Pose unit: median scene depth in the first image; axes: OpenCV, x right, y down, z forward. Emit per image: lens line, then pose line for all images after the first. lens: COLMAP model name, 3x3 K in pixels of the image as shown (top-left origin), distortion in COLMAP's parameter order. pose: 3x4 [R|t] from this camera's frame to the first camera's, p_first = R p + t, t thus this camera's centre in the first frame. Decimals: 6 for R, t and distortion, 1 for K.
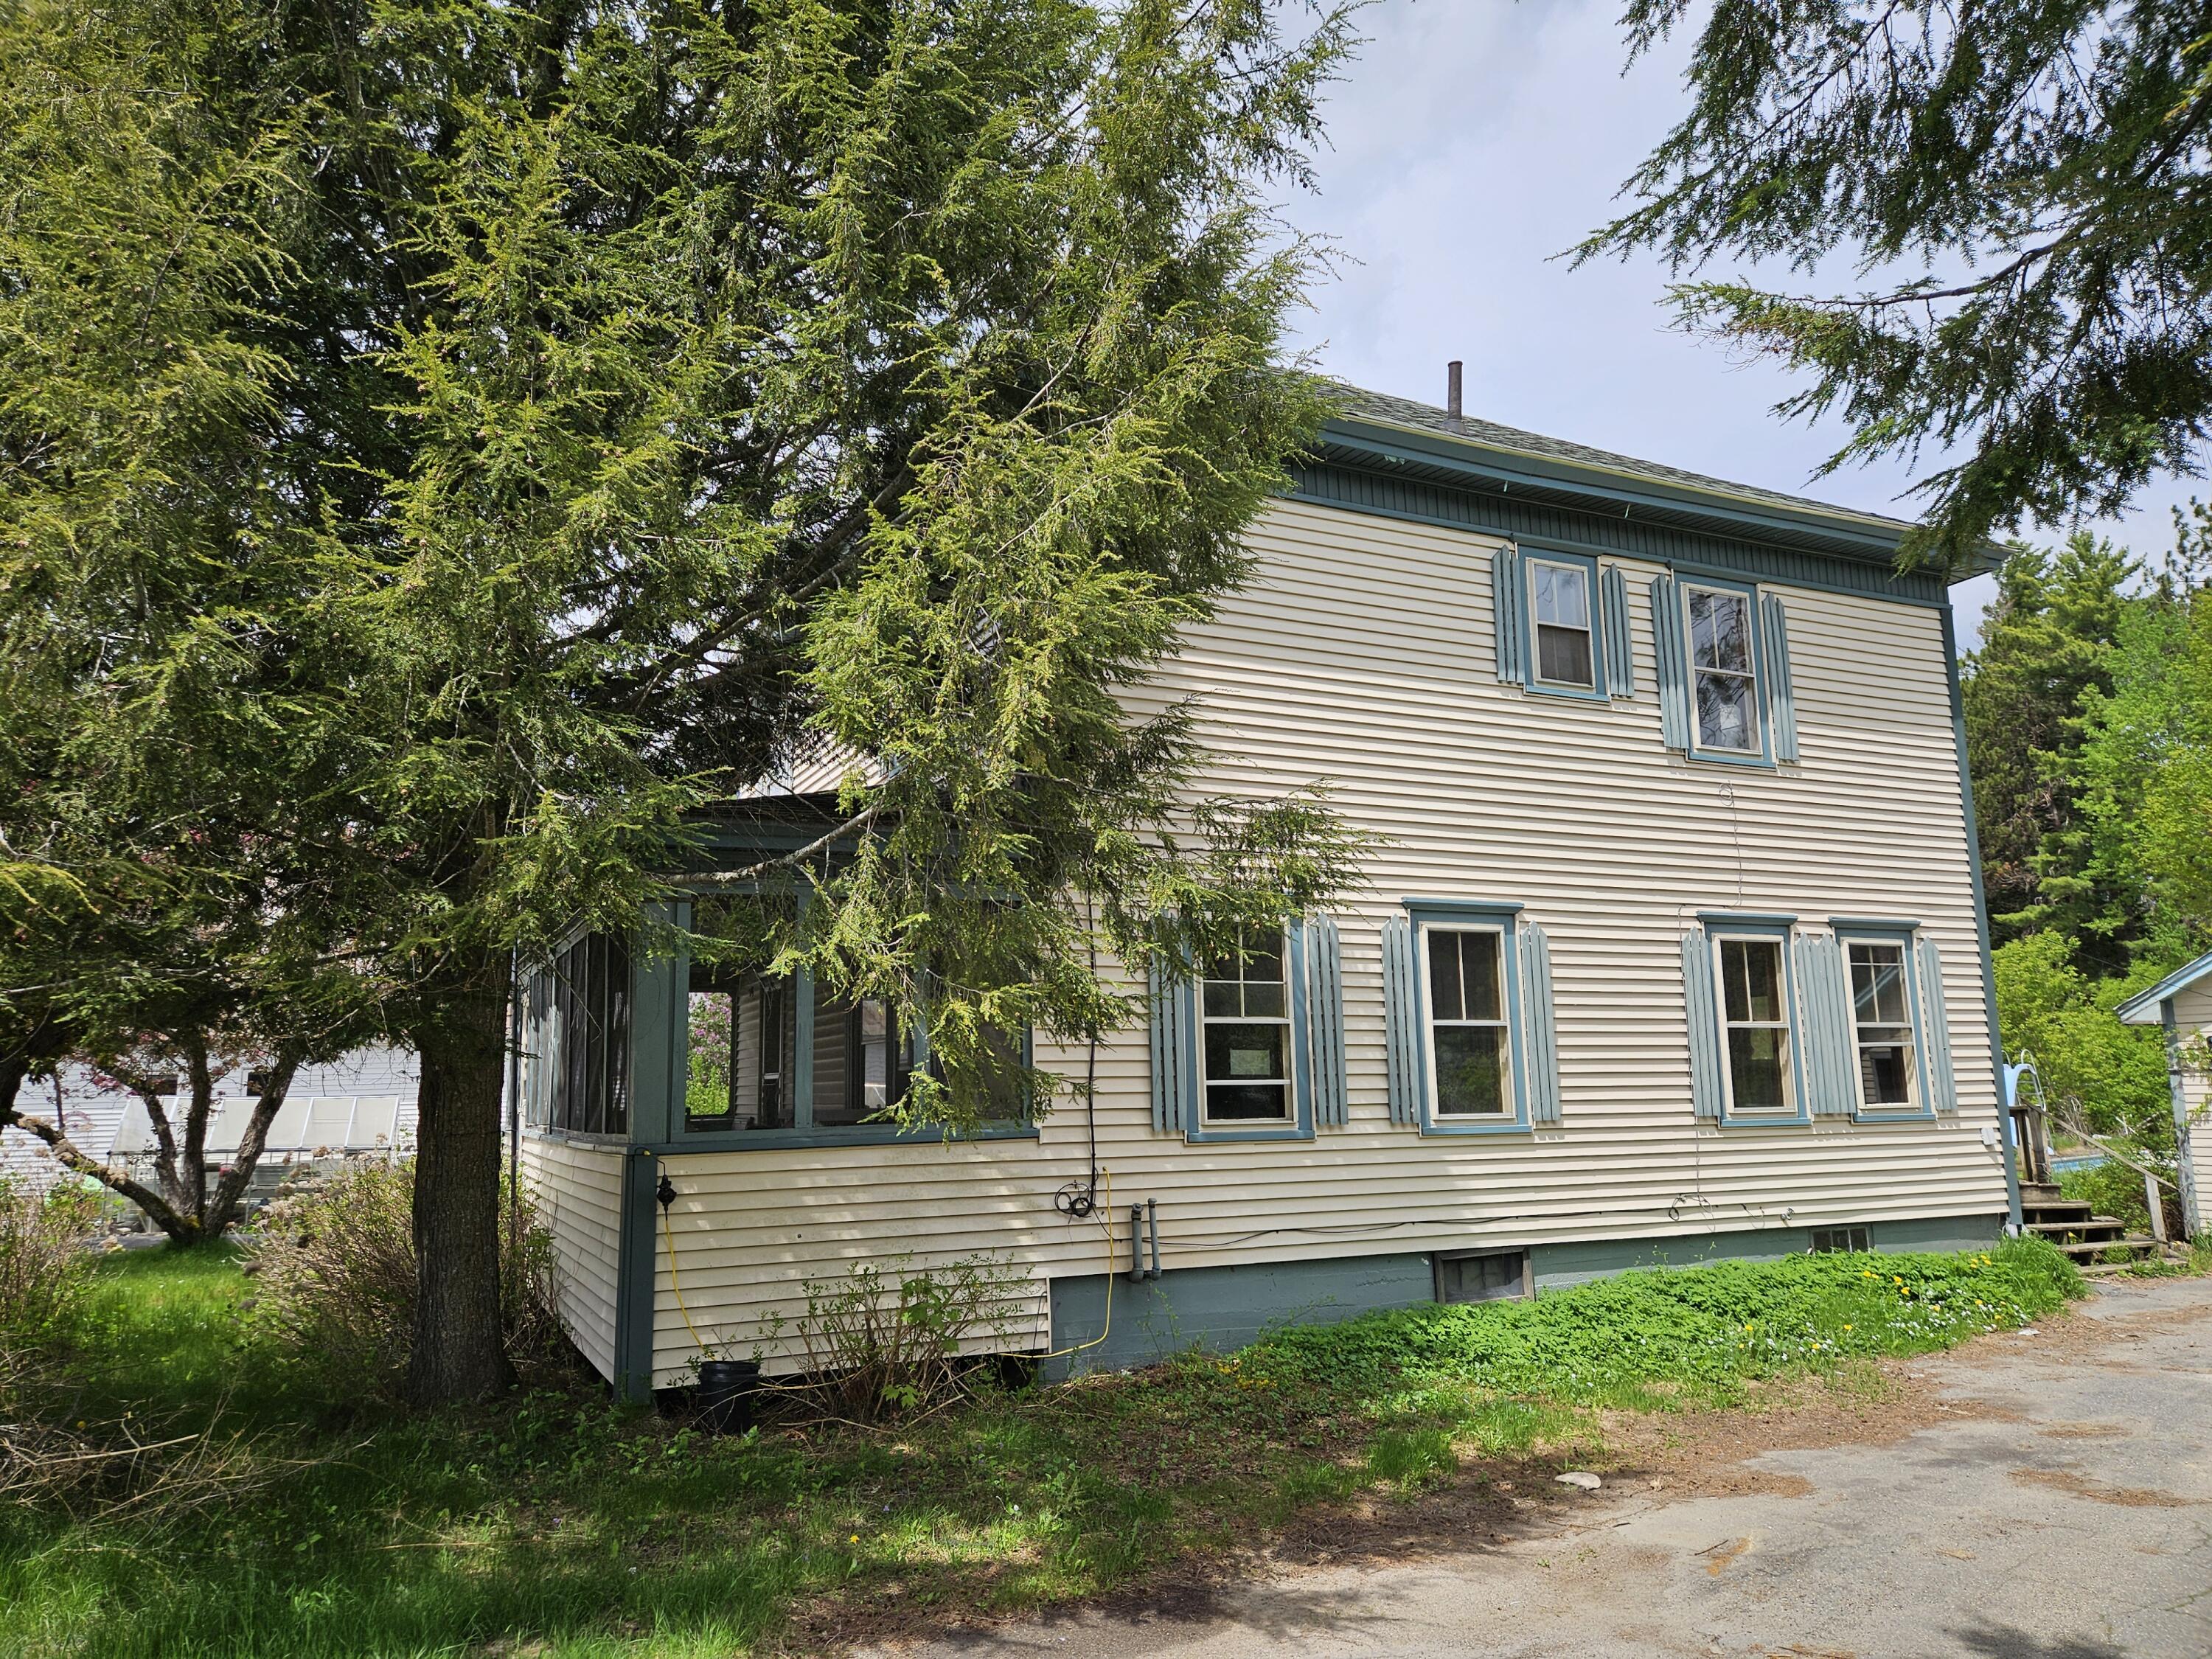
lens RADIAL K [[1477.9, 0, 1075.5], [0, 1477.9, 861.9], [0, 0, 1]] dist [0.091221, -0.085302]
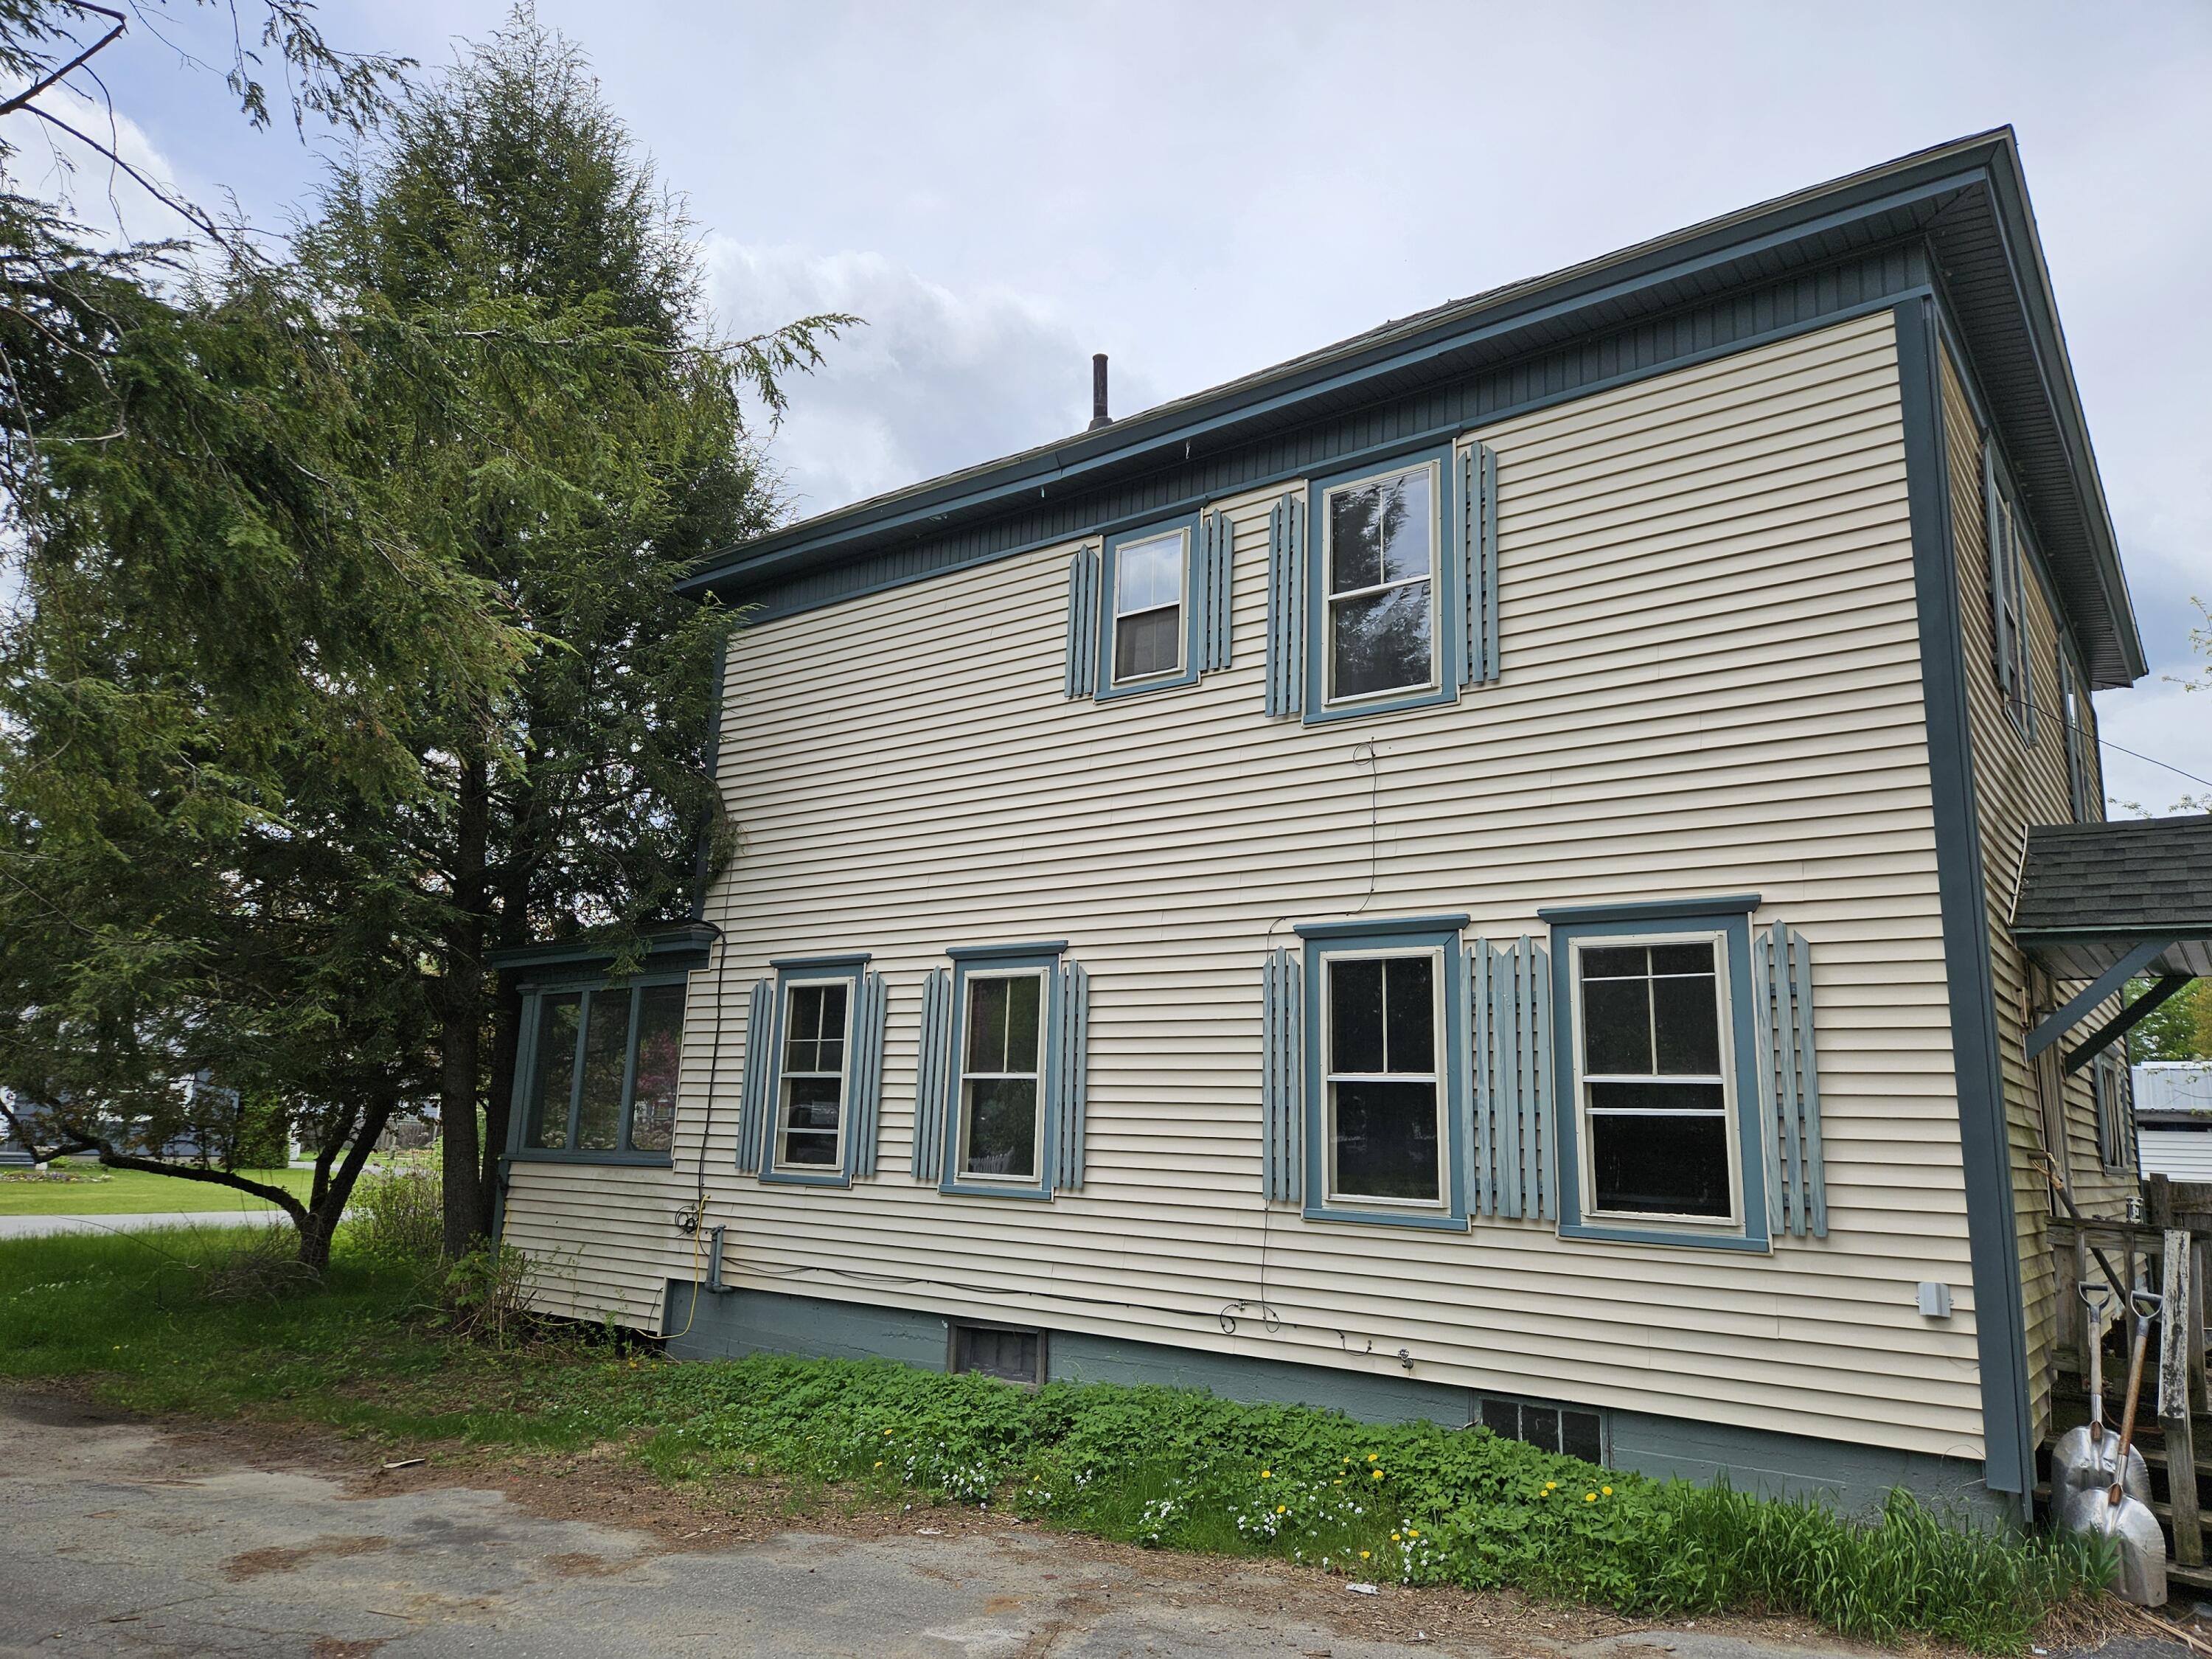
lens RADIAL K [[1478.2, 0, 1103.0], [0, 1478.2, 841.9], [0, 0, 1]] dist [0.092116, -0.075304]
pose [[0.461746, -0.137944, -0.876220, 1.066230], [0.096080, 0.989799, -0.105194, 0.062808], [0.881793, -0.035614, 0.470289, 0.585210]]
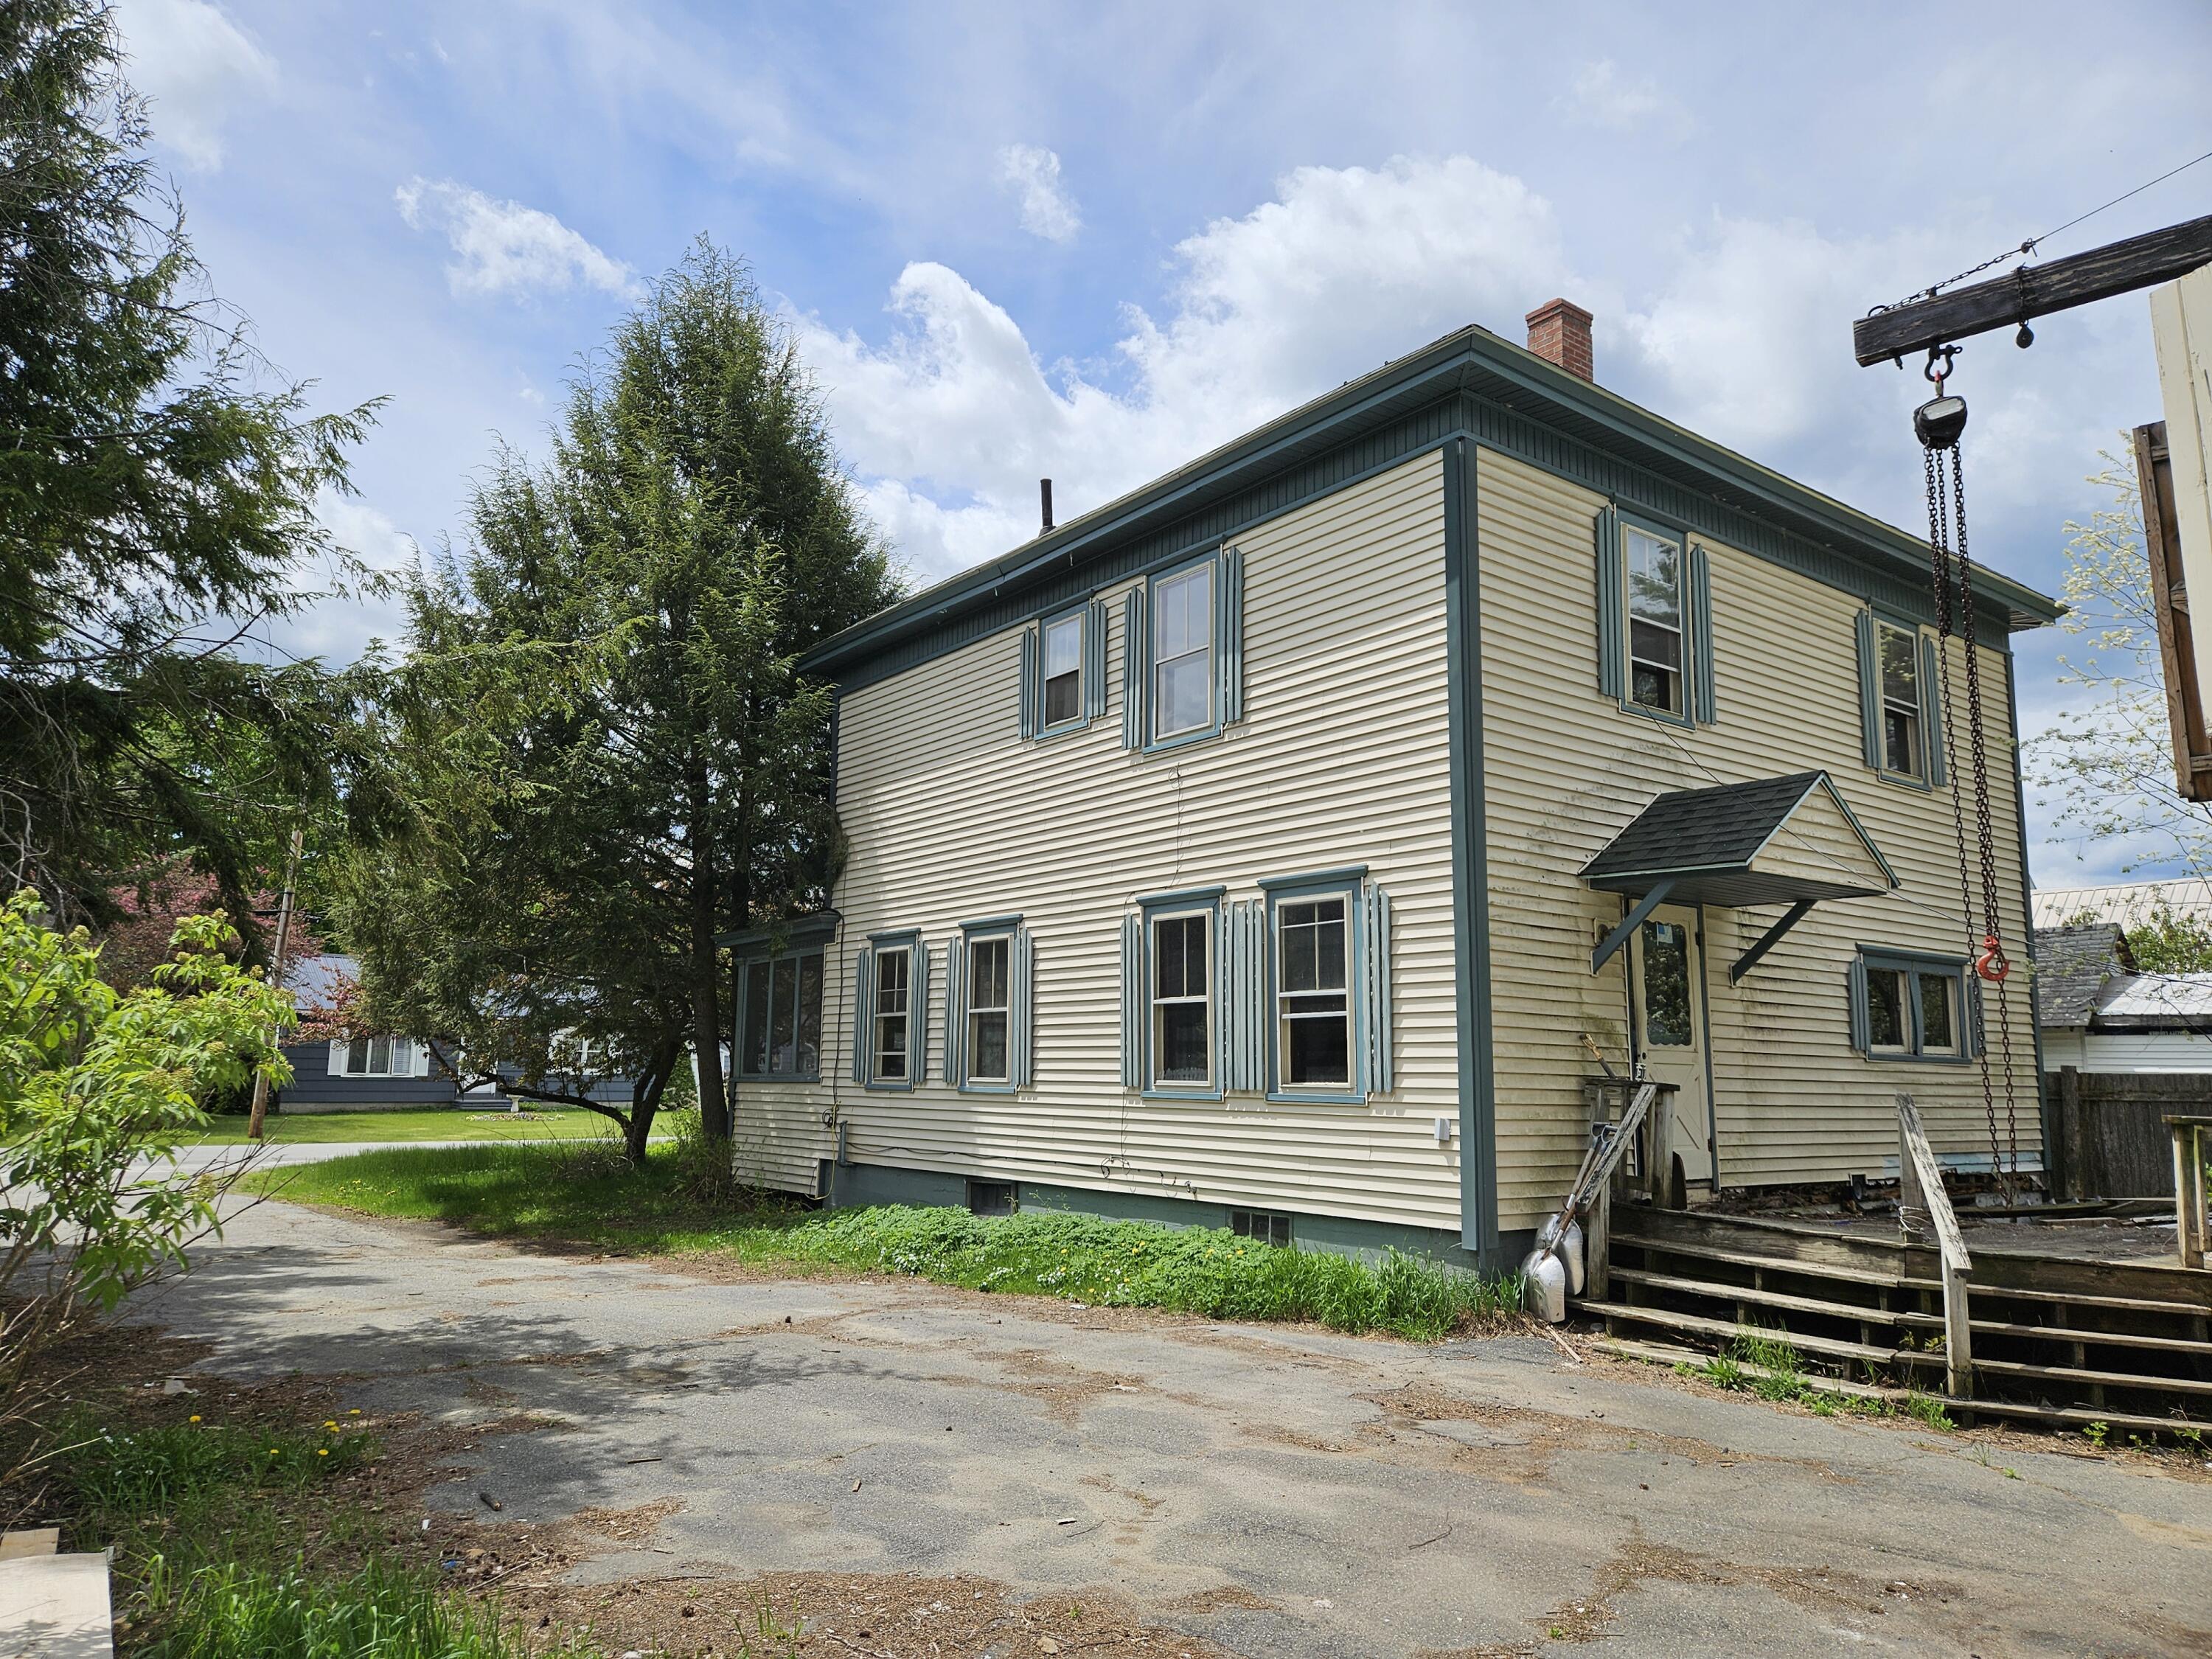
lens RADIAL K [[1471.1, 0, 1084.4], [0, 1471.1, 866.4], [0, 0, 1]] dist [0.098104, -0.074676]
pose [[0.207471, -0.116300, -0.971303, 1.488072], [0.133896, 0.986939, -0.089572, 0.104030], [0.969035, -0.111470, 0.220333, 0.757783]]
